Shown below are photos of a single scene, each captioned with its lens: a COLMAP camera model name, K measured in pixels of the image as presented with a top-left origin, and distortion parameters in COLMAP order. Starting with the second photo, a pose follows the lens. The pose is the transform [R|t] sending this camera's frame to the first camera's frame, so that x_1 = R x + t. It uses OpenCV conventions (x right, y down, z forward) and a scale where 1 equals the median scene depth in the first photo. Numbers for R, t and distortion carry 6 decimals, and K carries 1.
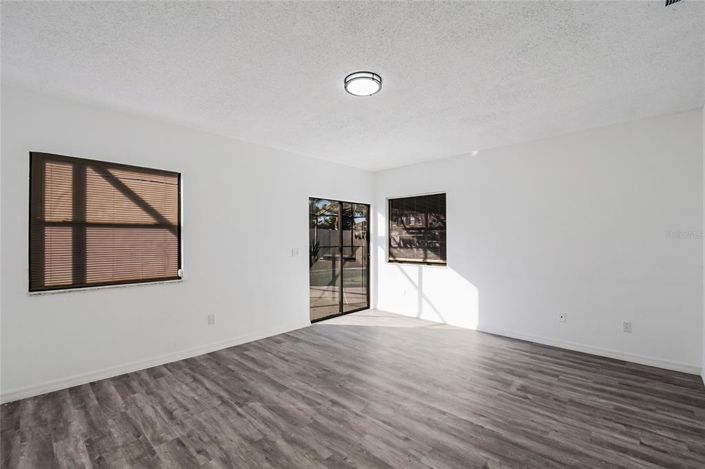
lens RADIAL K [[309.9, 0, 350.7], [0, 309.9, 236.7], [0, 0, 1]] dist [0.002881, -0.010834]
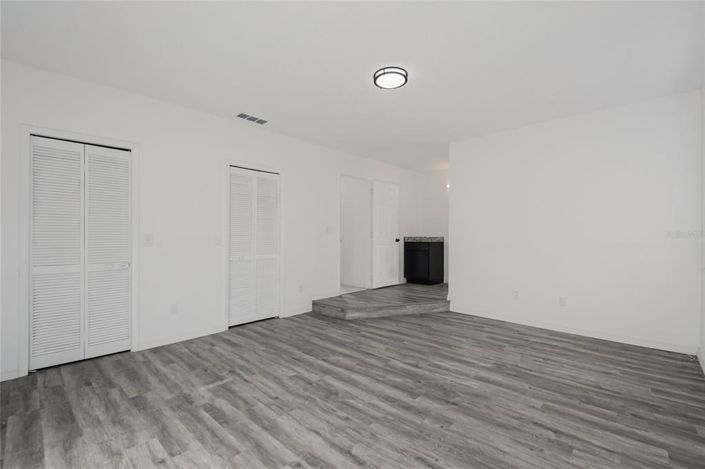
lens RADIAL K [[309.9, 0, 350.7], [0, 309.9, 236.7], [0, 0, 1]] dist [0.002881, -0.010834]
pose [[-0.999998, -0.001809, -0.000888, 0.167287], [-0.001800, 0.999953, -0.009566, 0.080166], [0.000905, -0.009565, -0.999954, 1.936539]]
